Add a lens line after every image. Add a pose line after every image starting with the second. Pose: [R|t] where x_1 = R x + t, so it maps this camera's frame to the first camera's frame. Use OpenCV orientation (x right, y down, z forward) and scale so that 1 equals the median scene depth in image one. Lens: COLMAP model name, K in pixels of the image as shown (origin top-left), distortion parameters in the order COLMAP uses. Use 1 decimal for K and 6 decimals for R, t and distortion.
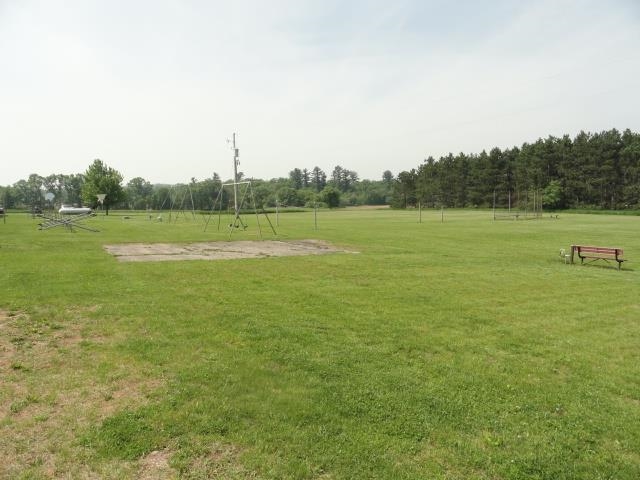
lens RADIAL K [[445.7, 0, 322.3], [0, 445.7, 239.7], [0, 0, 1]] dist [-0.004483, 0.004013]
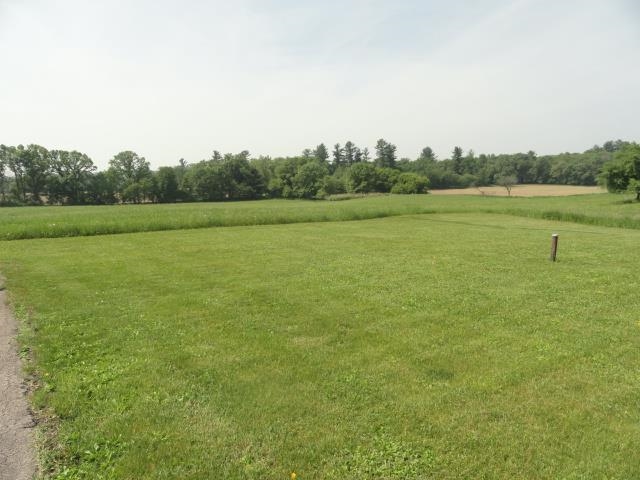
lens RADIAL K [[445.7, 0, 317.7], [0, 445.7, 240.5], [0, 0, 1]] dist [-0.004483, 0.004013]
pose [[0.997887, -0.021155, 0.061438, -0.170931], [0.019233, 0.999312, 0.031719, -0.023529], [-0.062067, -0.030471, 0.997607, 0.315496]]
